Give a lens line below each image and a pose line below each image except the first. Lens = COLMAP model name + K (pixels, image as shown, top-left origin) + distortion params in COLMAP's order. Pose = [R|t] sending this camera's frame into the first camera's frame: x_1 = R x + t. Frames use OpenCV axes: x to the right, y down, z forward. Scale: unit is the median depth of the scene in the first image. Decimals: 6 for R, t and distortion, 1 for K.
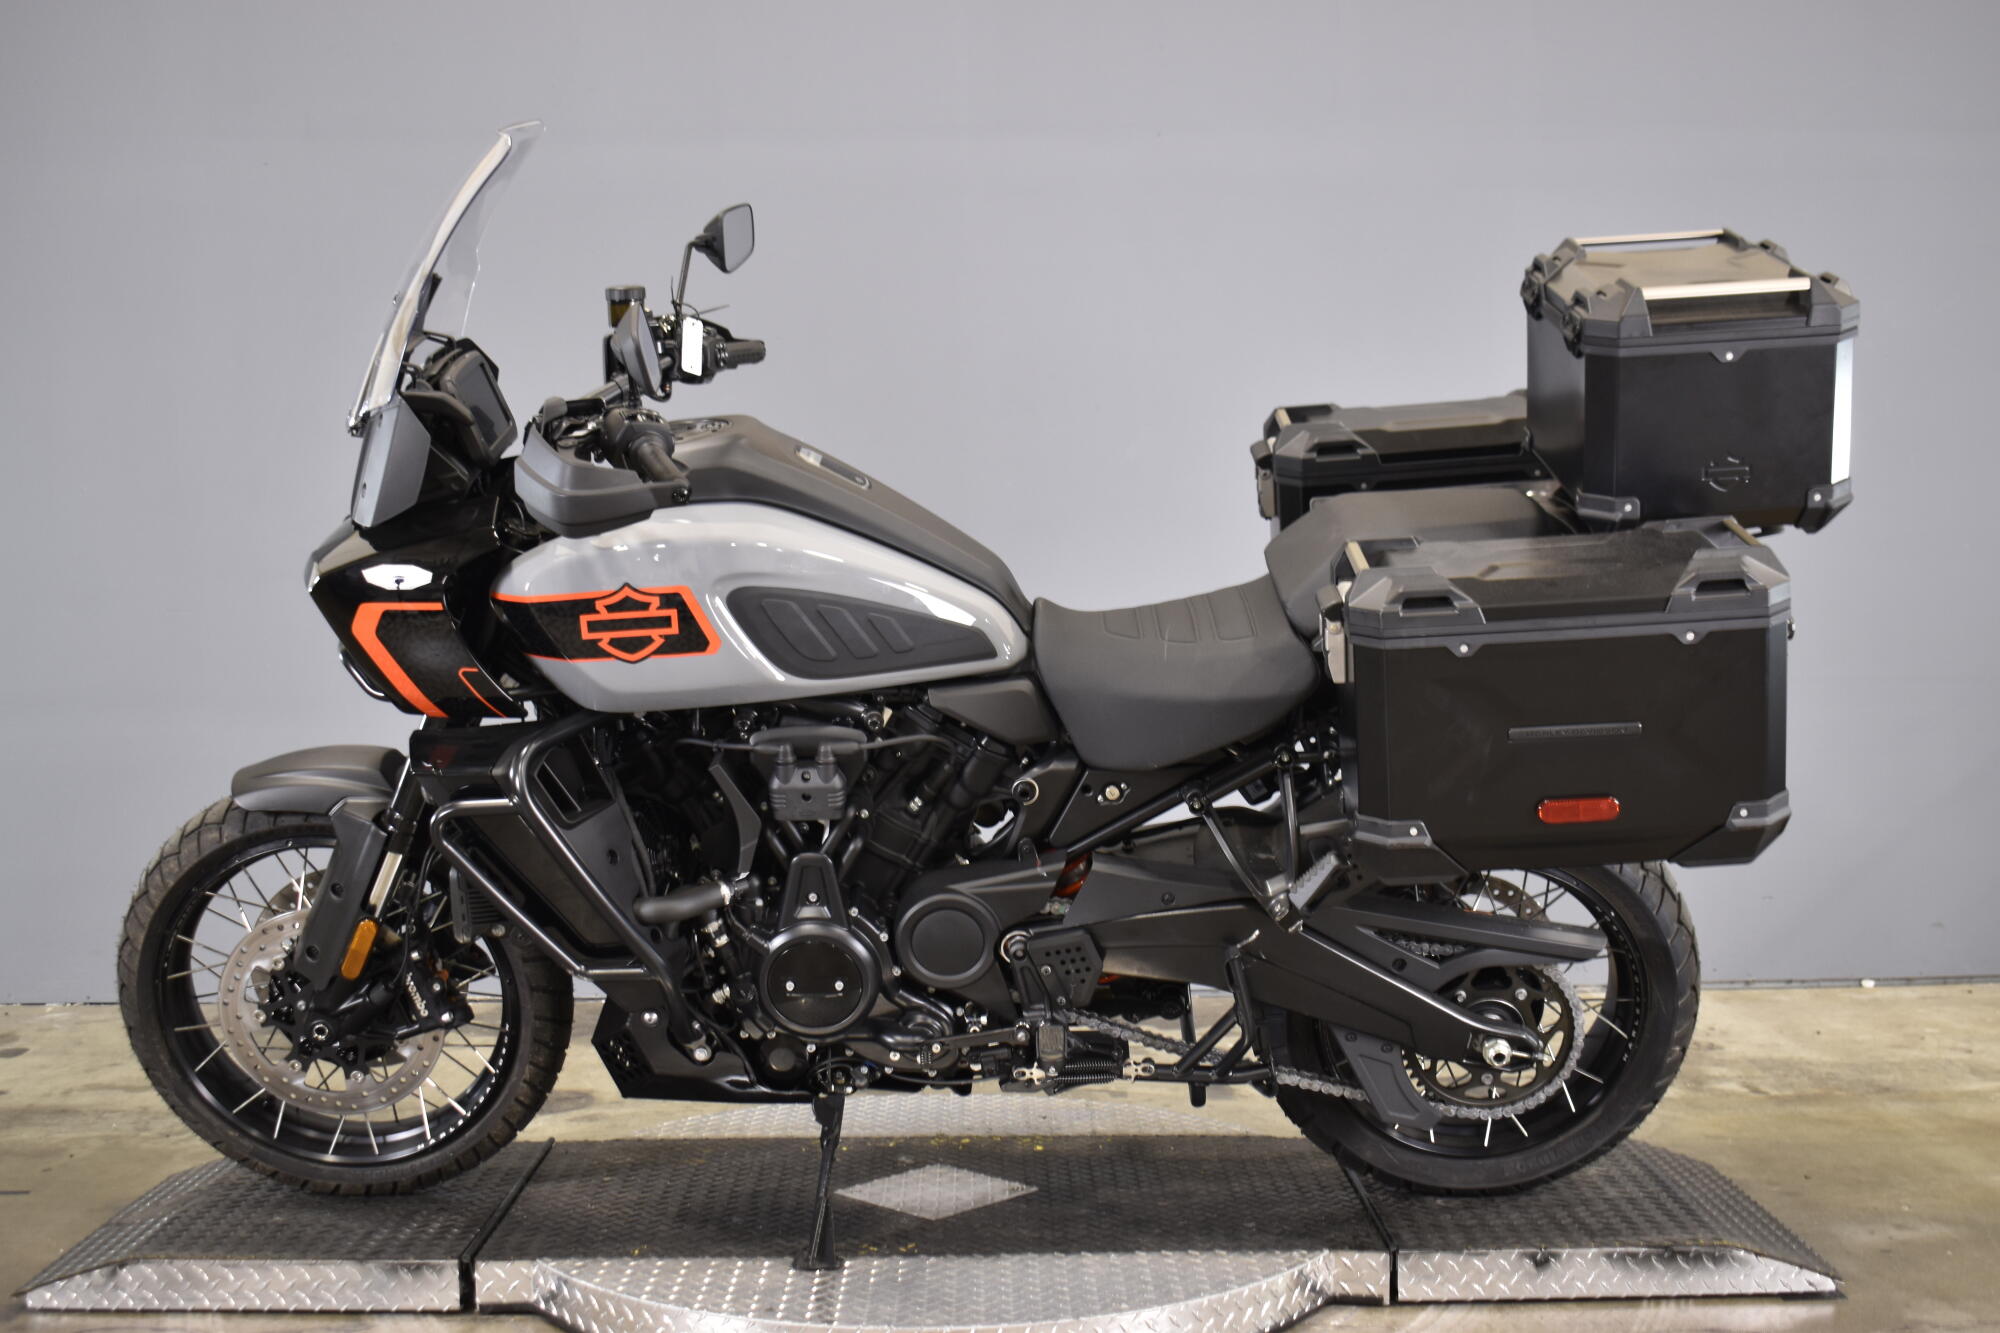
lens RADIAL K [[2419.2, 0, 995.7], [0, 2419.2, 671.1], [0, 0, 1]] dist [-0.056549, 0.000000]
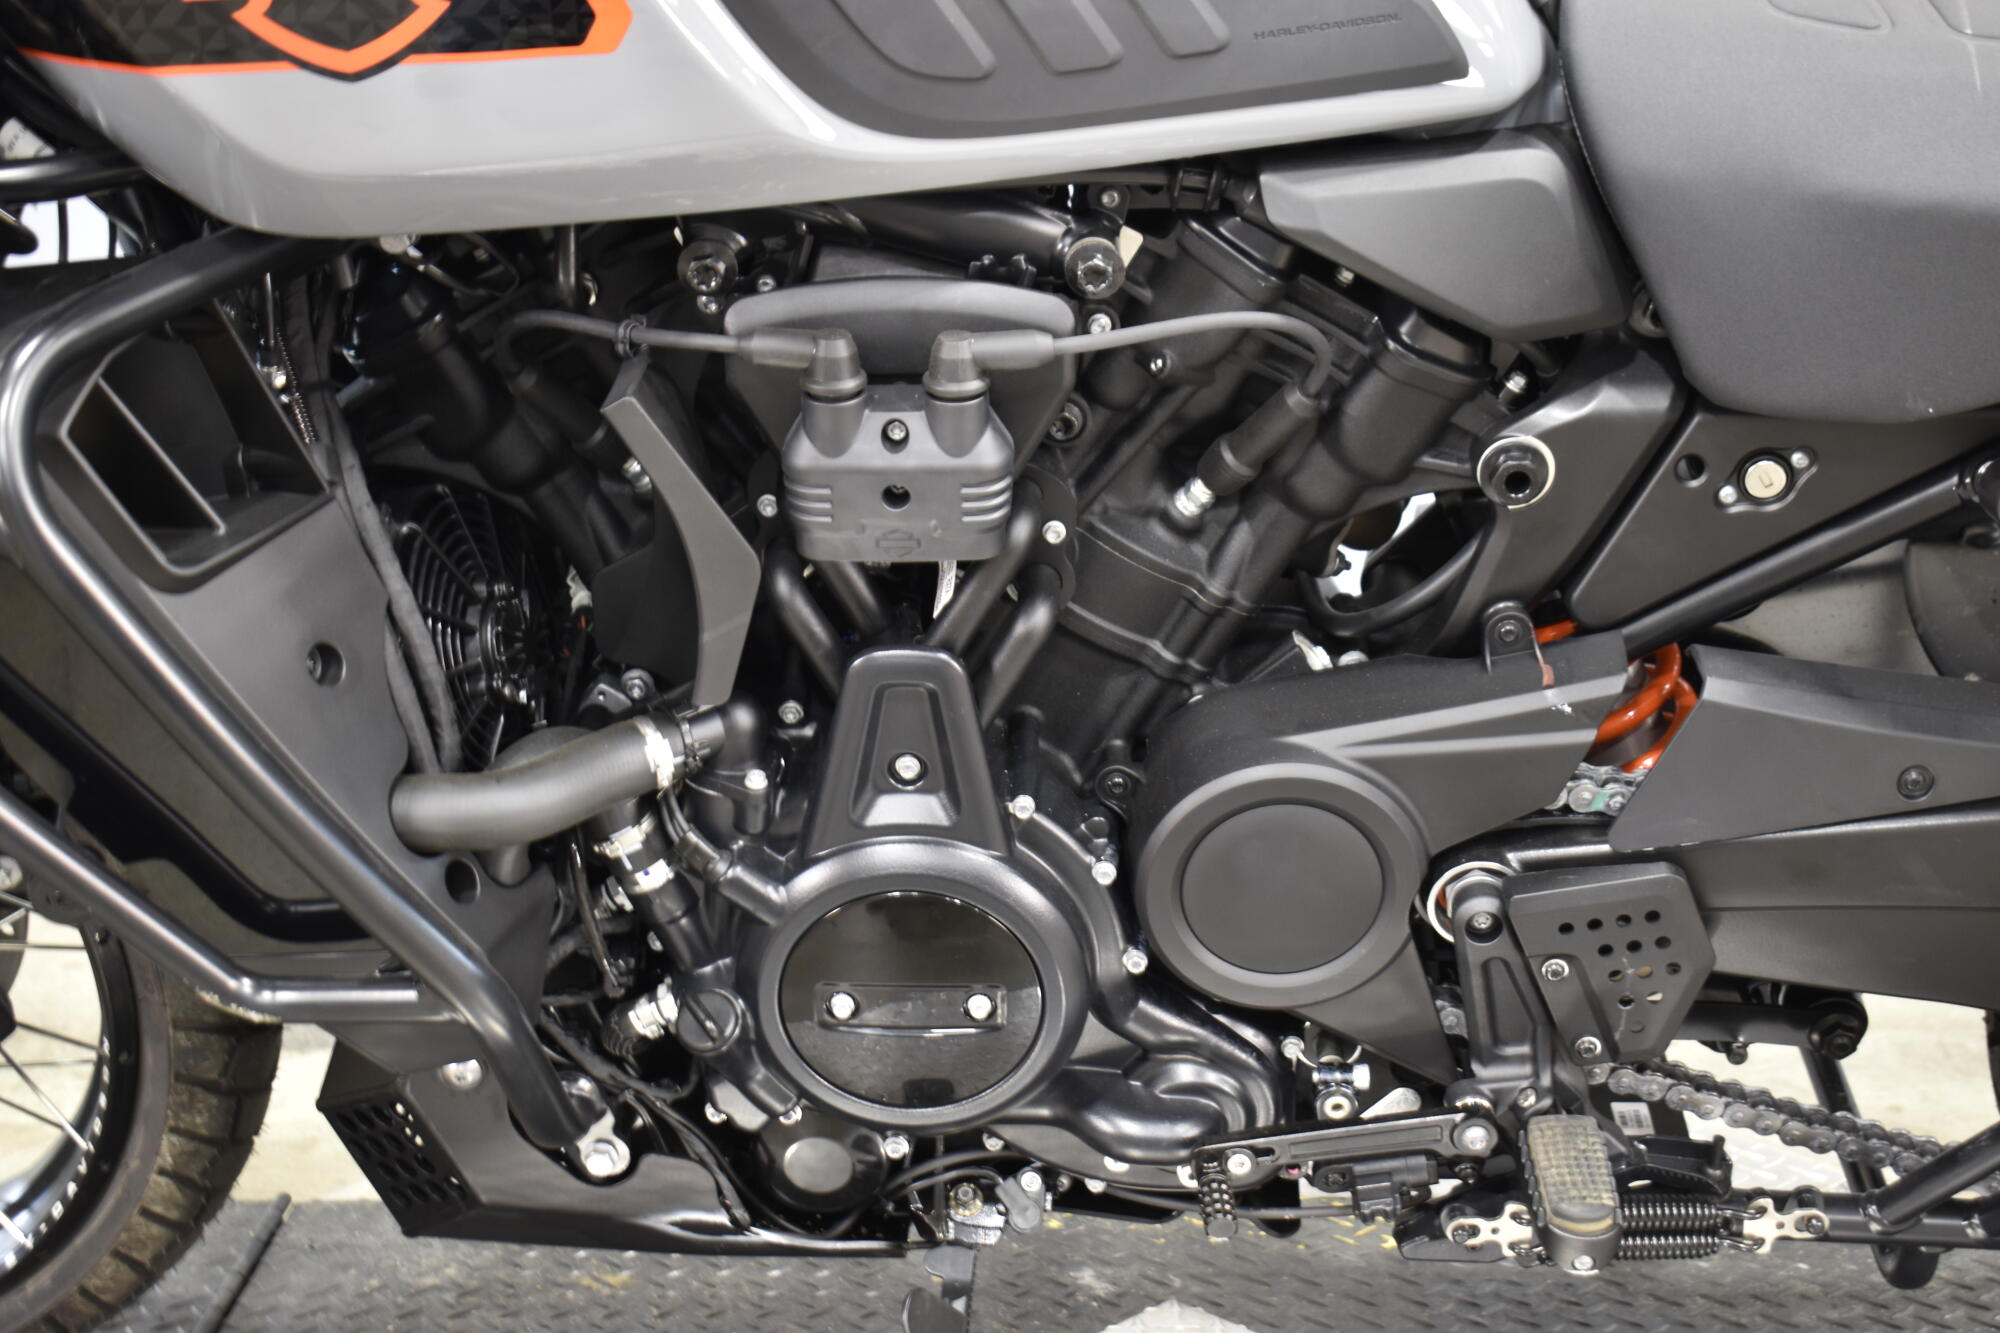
lens RADIAL K [[2917.1, 0, 1003.4], [0, 2917.1, 666.2], [0, 0, 1]] dist [-0.014150, 0.000000]
pose [[0.999955, 0.008566, -0.004083, -0.059839], [-0.007741, 0.985243, 0.170986, 0.005985], [0.005487, -0.170947, 0.985265, 0.580222]]
